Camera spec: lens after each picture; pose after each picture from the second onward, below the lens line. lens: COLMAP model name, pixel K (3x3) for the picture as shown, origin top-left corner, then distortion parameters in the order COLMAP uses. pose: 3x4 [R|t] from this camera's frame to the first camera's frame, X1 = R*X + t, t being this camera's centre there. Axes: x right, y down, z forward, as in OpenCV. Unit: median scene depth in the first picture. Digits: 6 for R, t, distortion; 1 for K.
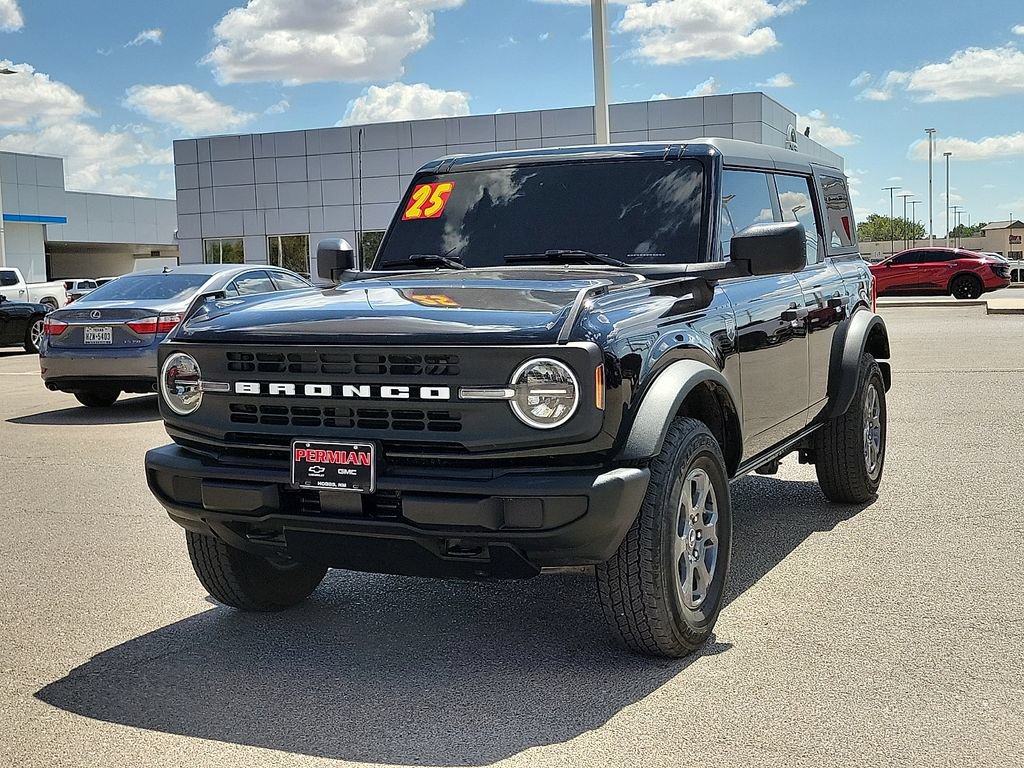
lens RADIAL K [[1341.1, 0, 488.6], [0, 1341.1, 422.4], [0, 0, 1]] dist [0.010642, 0.036869]
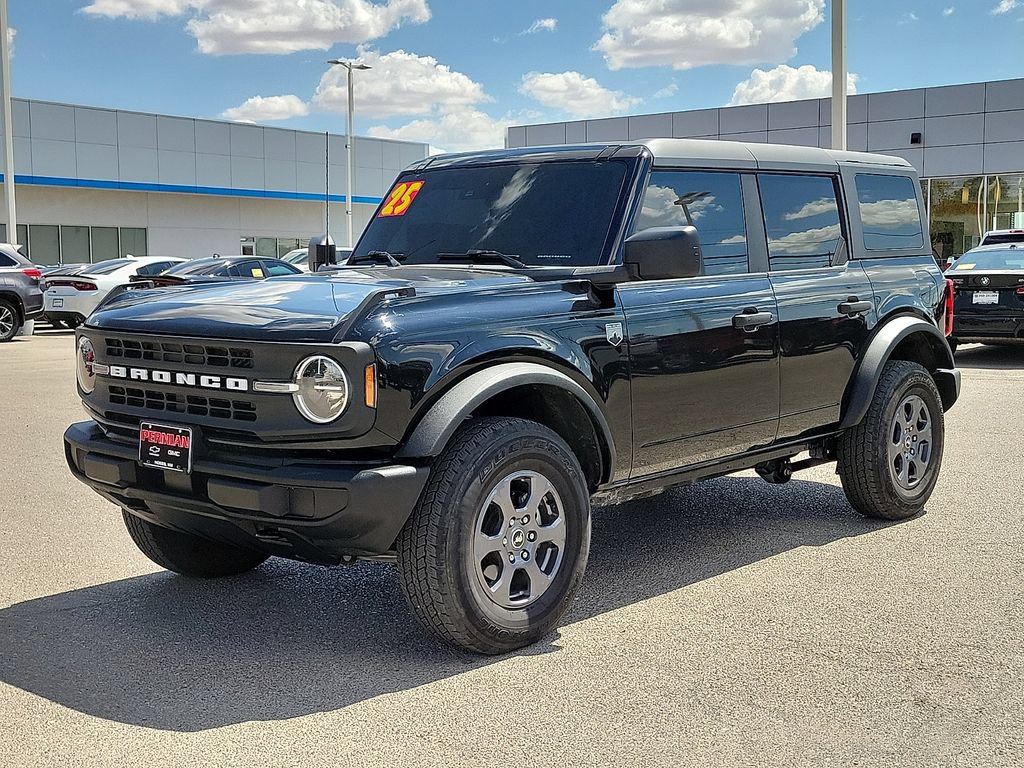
lens RADIAL K [[1335.8, 0, 509.8], [0, 1335.8, 434.0], [0, 0, 1]] dist [0.021671, 0.067923]
pose [[0.964272, 0.055677, -0.258997, 0.428278], [-0.050494, 0.998369, 0.026625, -0.020727], [0.260057, -0.012596, 0.965511, 0.026528]]
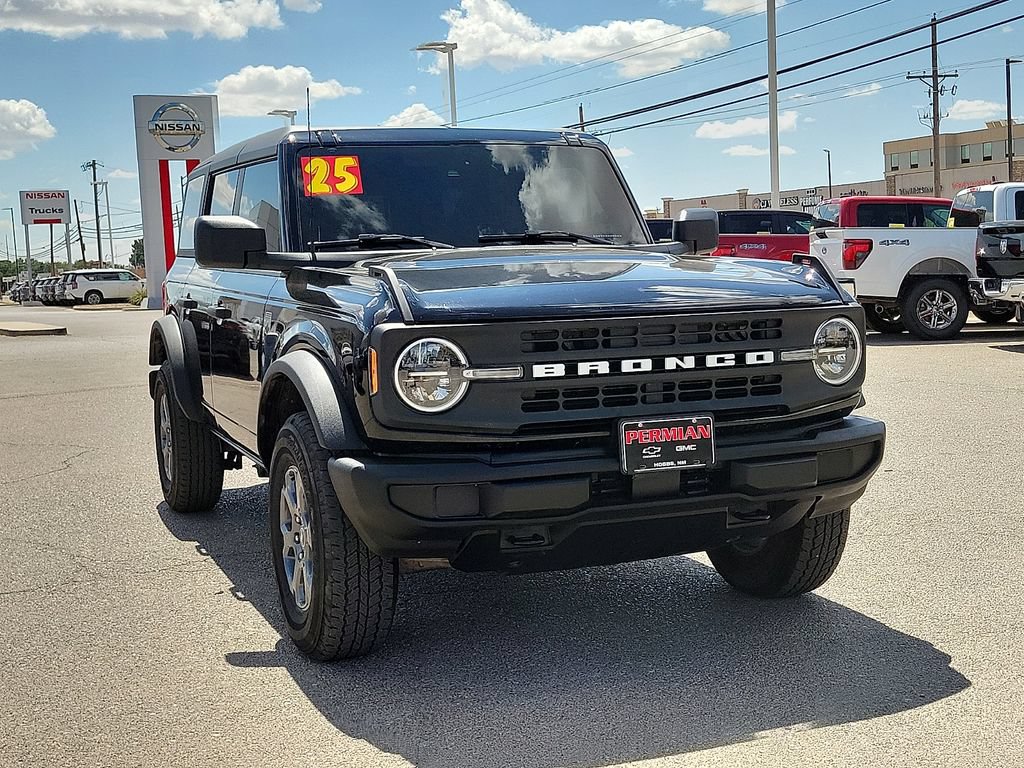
lens RADIAL K [[1397.1, 0, 512.0], [0, 1397.1, 384.0], [0, 0, 1]] dist [-0.007736, -0.012814]
pose [[0.659702, -0.072777, 0.747995, -0.905764], [0.093625, 0.995505, 0.014285, -0.033174], [-0.745672, 0.060607, 0.663551, 0.426483]]
